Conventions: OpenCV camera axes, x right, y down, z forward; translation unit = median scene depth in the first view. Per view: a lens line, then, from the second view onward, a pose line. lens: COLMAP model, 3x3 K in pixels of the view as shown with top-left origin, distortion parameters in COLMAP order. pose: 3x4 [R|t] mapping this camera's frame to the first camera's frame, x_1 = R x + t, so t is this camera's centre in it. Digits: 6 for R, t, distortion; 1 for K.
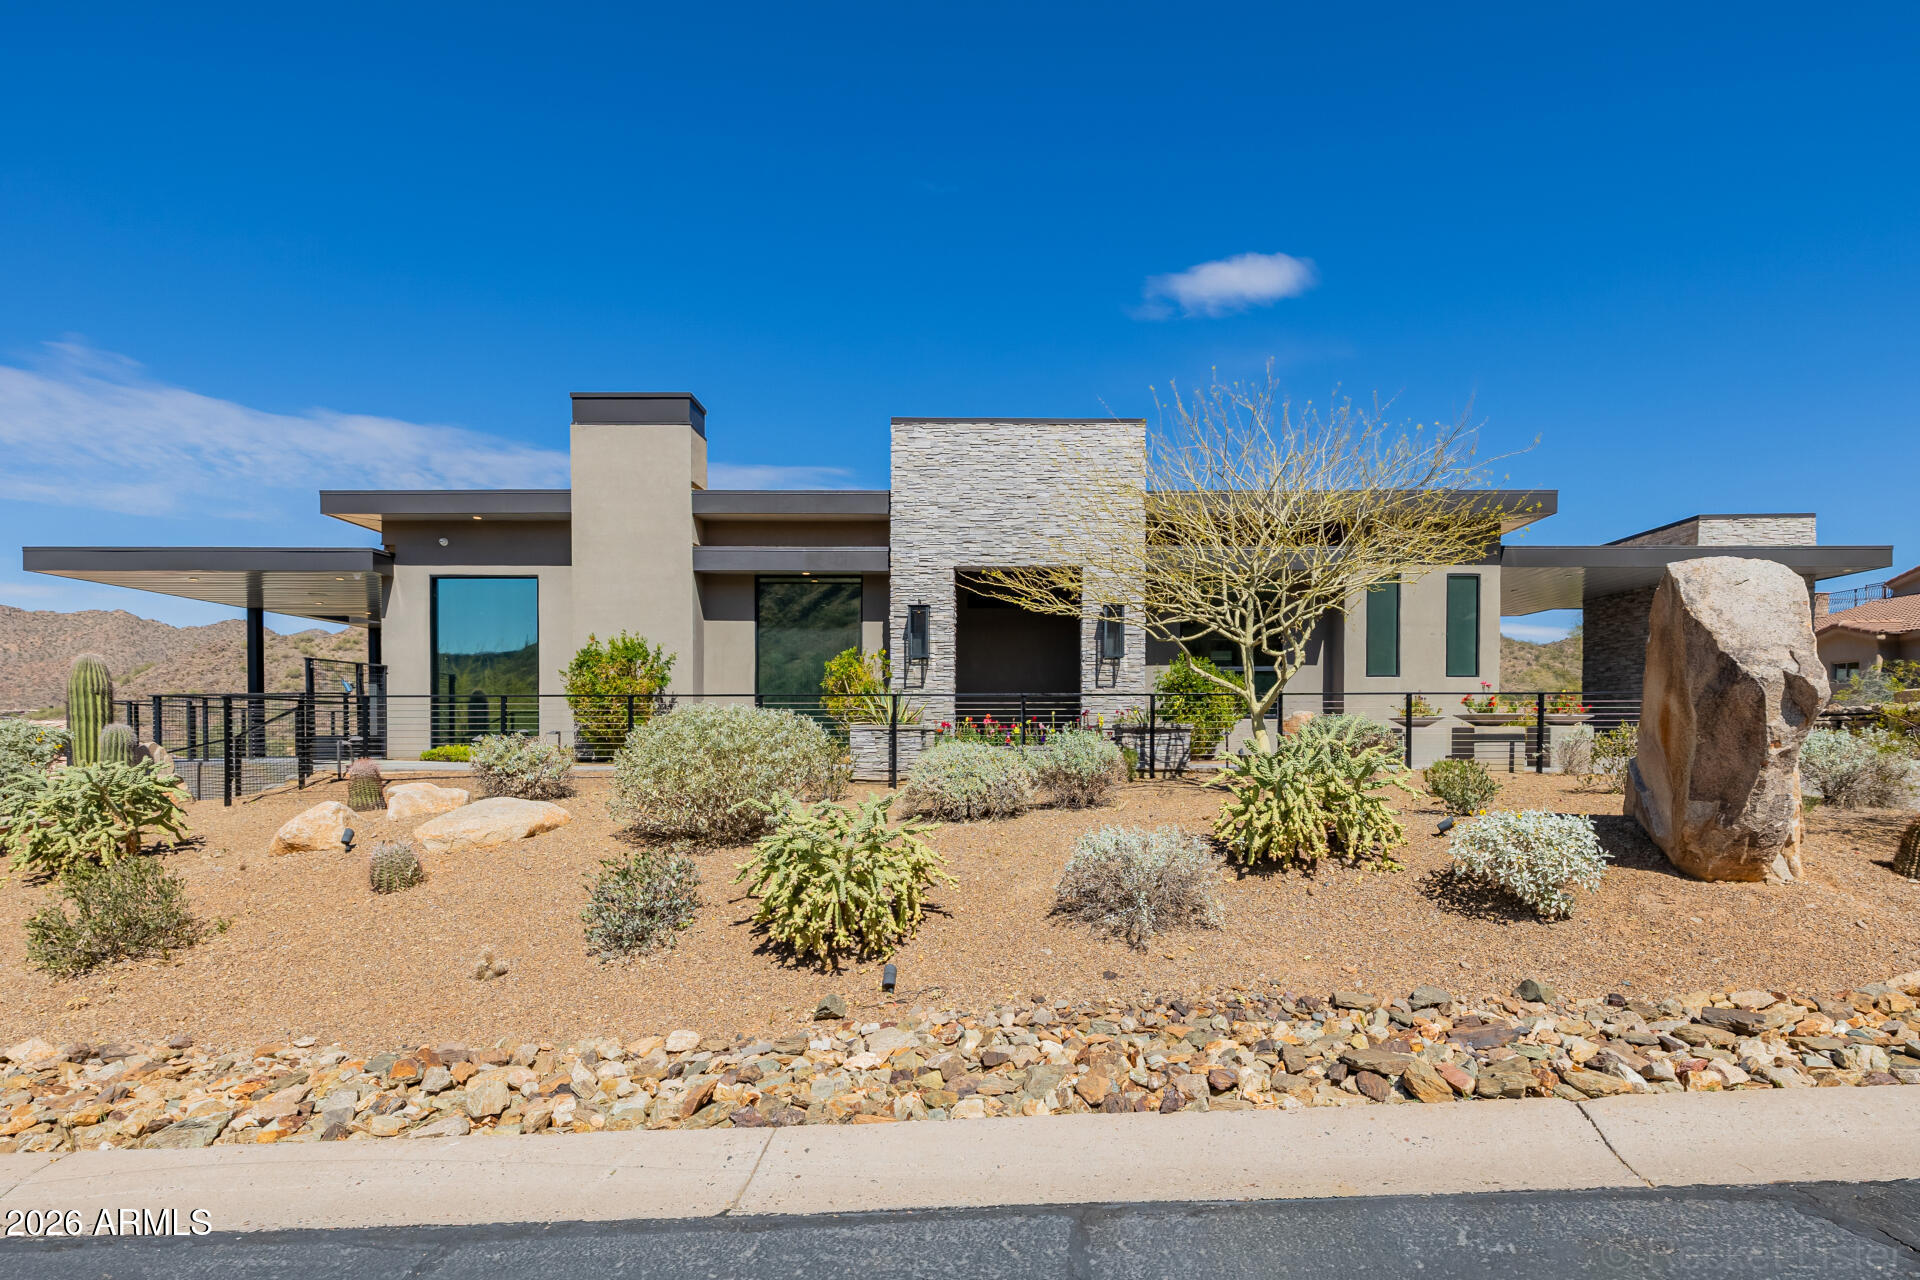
lens RADIAL K [[822.9, 0, 1008.9], [0, 822.9, 696.3], [0, 0, 1]] dist [-0.008424, 0.001107]
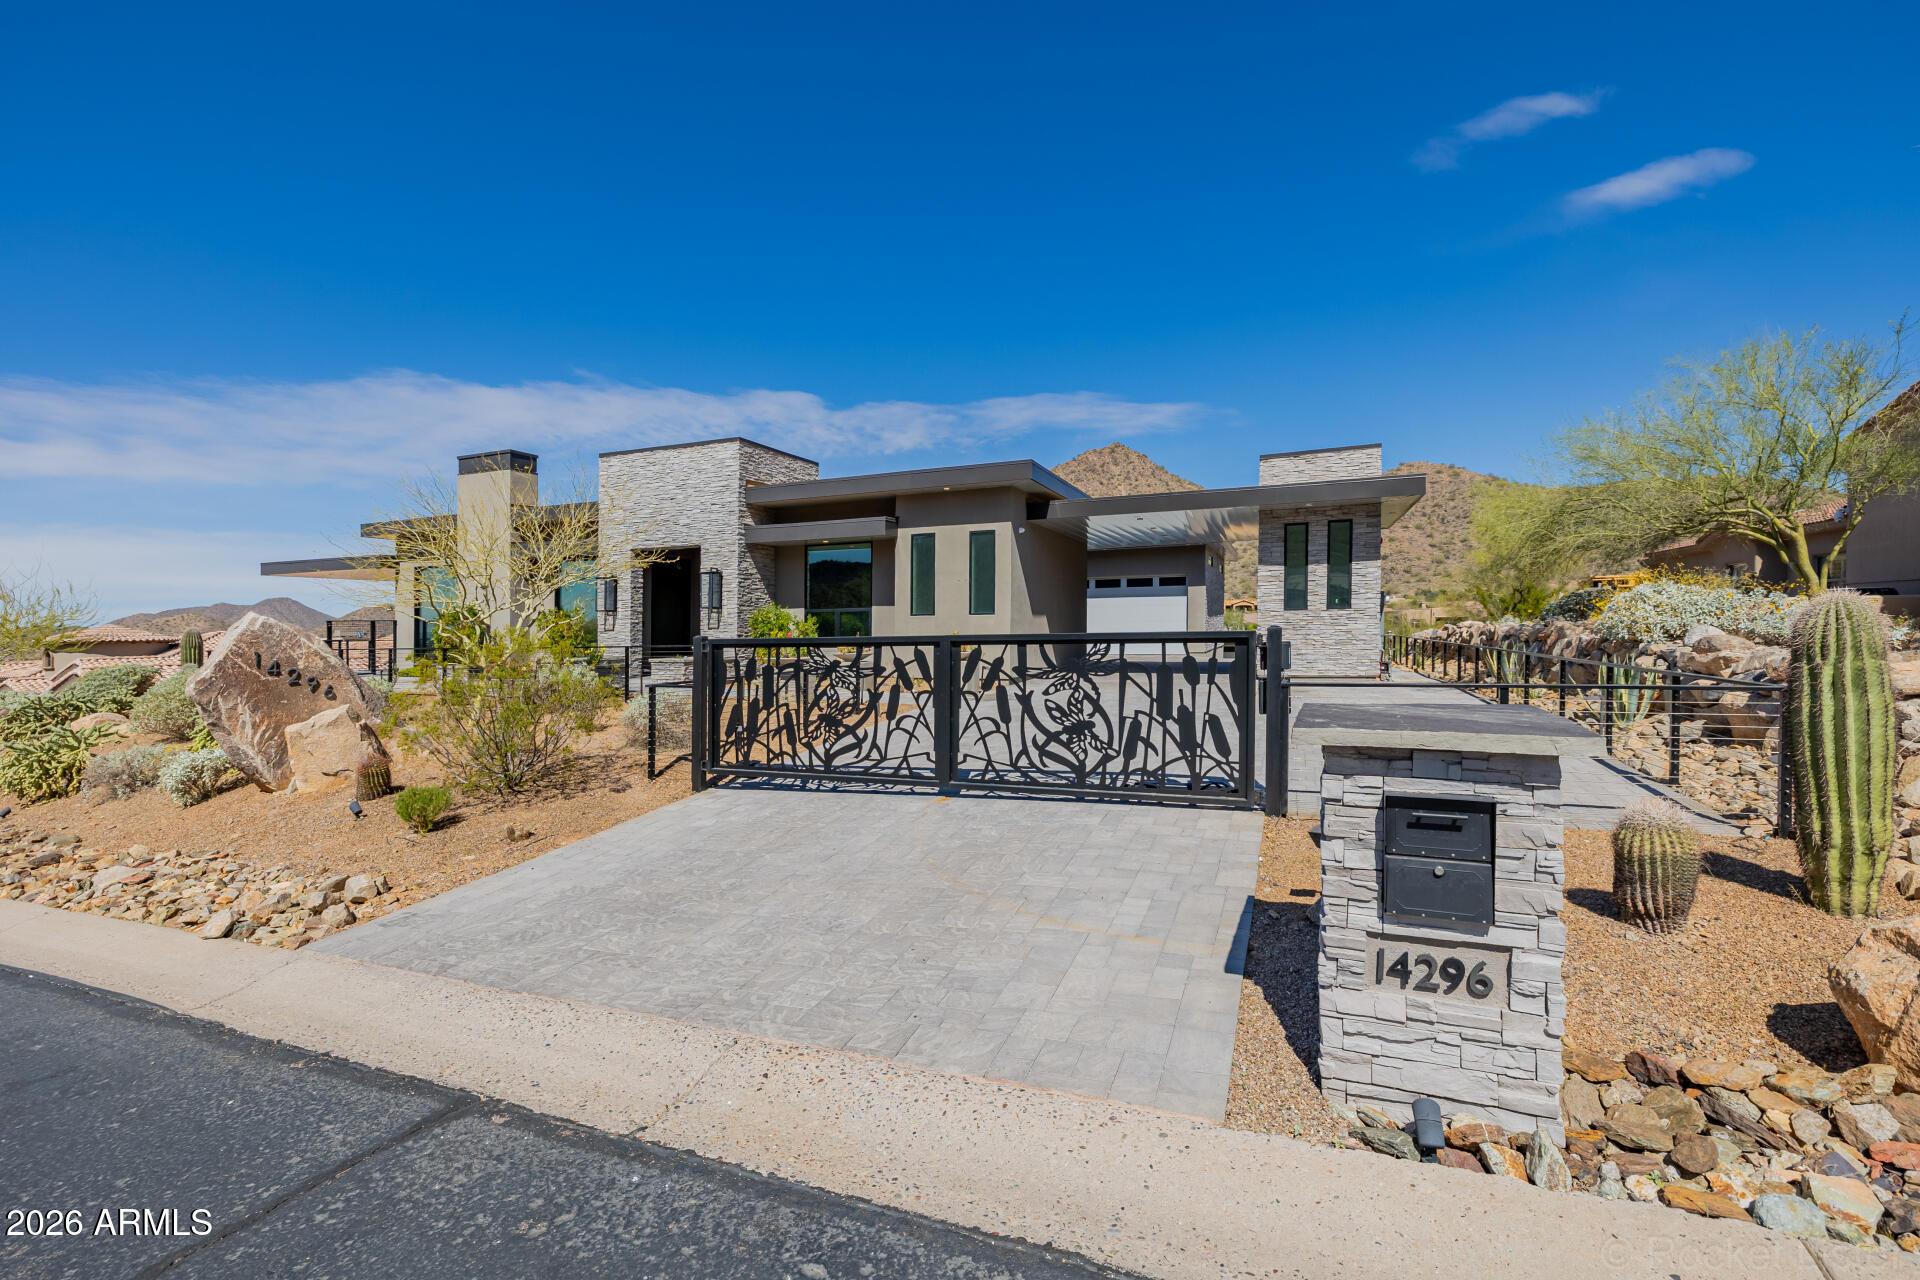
lens RADIAL K [[854.2, 0, 988.2], [0, 854.2, 608.7], [0, 0, 1]] dist [-0.003154, -0.000124]
pose [[0.923964, -0.024835, -0.381672, 1.114313], [0.012029, 0.999283, -0.035902, 0.013126], [0.382290, 0.028581, 0.923600, -0.175721]]
